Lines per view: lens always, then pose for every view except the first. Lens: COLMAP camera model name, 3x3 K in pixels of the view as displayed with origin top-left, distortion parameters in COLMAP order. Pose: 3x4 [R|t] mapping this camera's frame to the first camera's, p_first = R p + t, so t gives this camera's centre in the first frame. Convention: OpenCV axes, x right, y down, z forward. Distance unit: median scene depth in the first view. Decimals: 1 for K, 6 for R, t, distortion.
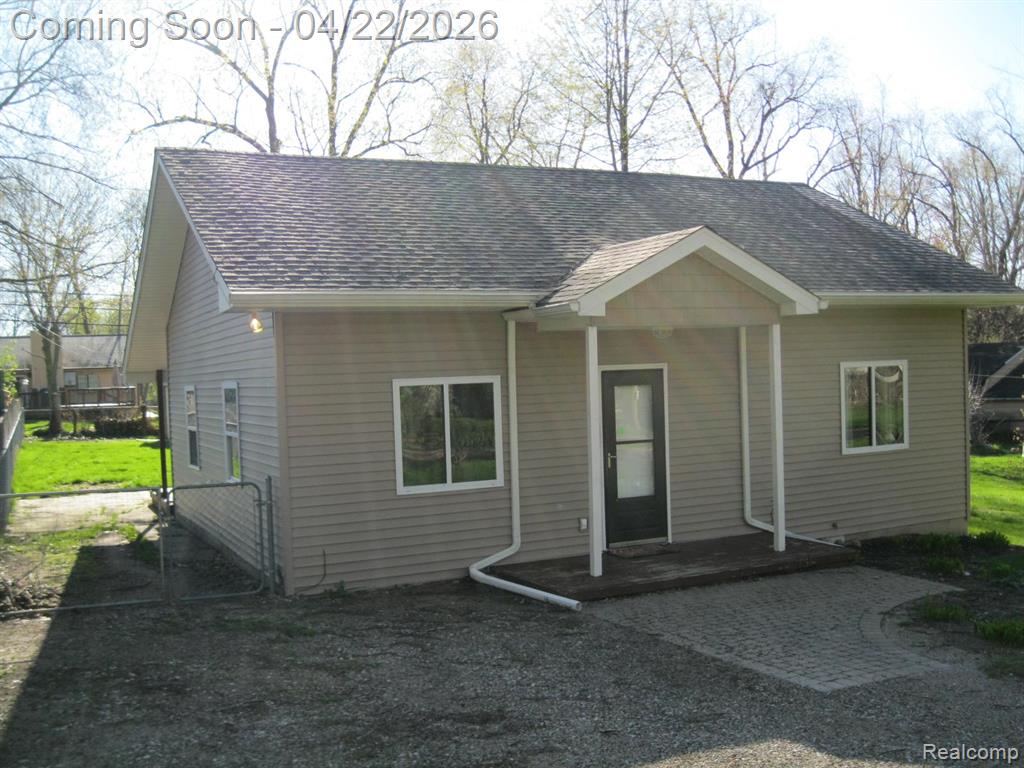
lens RADIAL K [[1059.1, 0, 512.0], [0, 1059.1, 387.8], [0, 0, 1]] dist [-0.107219, 0.000000]
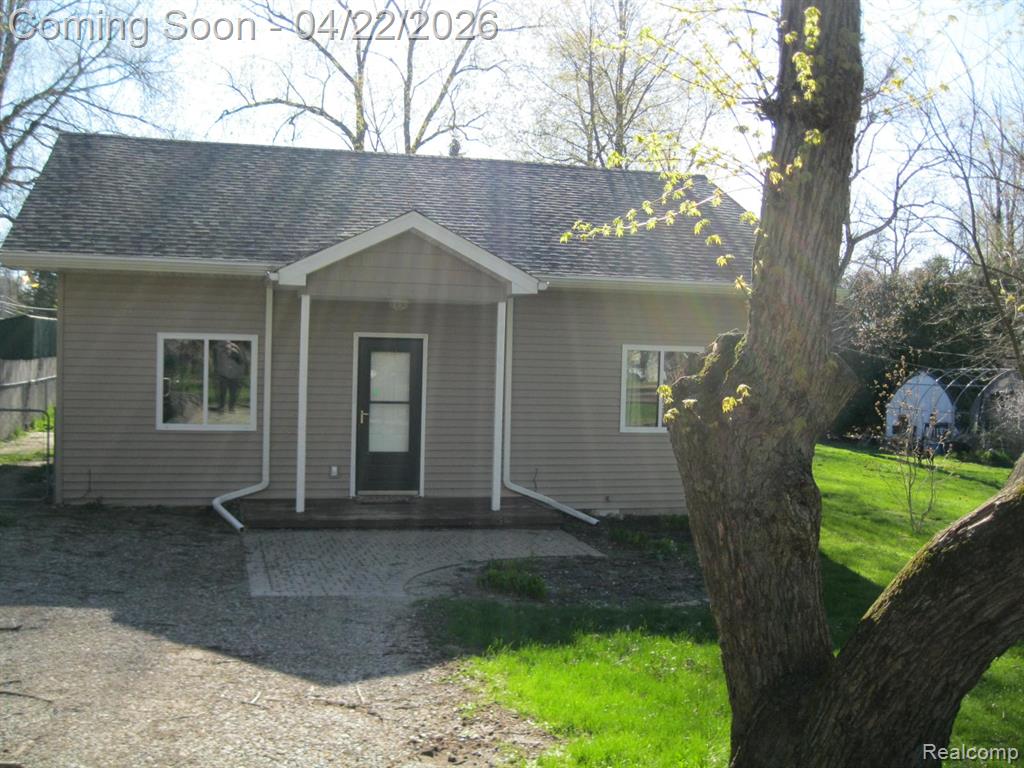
lens RADIAL K [[1059.1, 0, 510.4], [0, 1059.1, 382.9], [0, 0, 1]] dist [-0.107219, 0.000000]
pose [[0.980723, 0.064167, -0.184565, 0.441902], [-0.062316, 0.997931, 0.015821, 0.004712], [0.185198, -0.004015, 0.982693, -0.073412]]
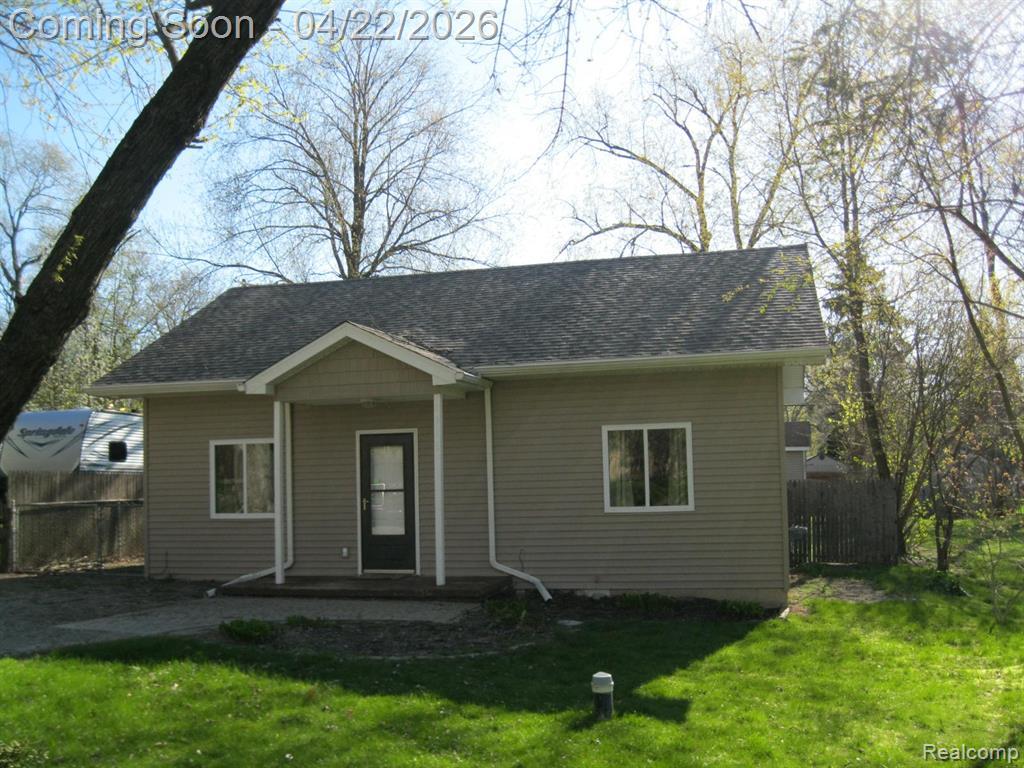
lens RADIAL K [[1059.1, 0, 514.0], [0, 1059.1, 386.5], [0, 0, 1]] dist [-0.107219, 0.000000]
pose [[0.768970, -0.037231, -0.638200, 1.031131], [-0.011380, 0.997347, -0.071895, 0.015685], [0.639184, 0.062548, 0.766506, 0.121547]]
